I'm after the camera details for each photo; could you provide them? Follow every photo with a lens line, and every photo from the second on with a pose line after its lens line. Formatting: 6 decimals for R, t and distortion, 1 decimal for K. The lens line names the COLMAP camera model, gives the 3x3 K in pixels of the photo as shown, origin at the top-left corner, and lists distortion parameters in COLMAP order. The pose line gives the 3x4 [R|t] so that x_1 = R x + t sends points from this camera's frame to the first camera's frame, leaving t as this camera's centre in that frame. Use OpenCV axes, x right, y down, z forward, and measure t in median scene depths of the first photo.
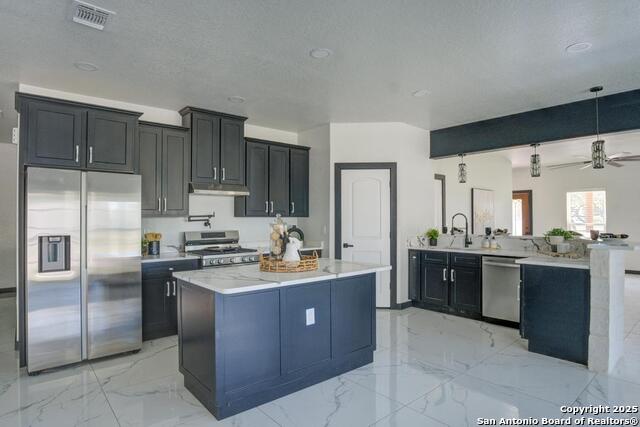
lens RADIAL K [[358.2, 0, 320.0], [0, 358.2, 213.5], [0, 0, 1]] dist [-0.000588, -0.000401]
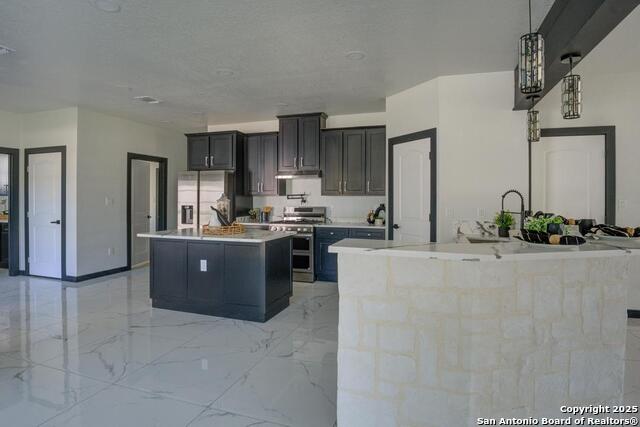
lens RADIAL K [[357.4, 0, 319.6], [0, 357.4, 193.9], [0, 0, 1]] dist [-0.000751, -0.000193]
pose [[0.510887, -0.005290, -0.859631, 0.818326], [0.007635, 0.999970, -0.001616, 0.005688], [0.859614, -0.005738, 0.510912, 0.386820]]
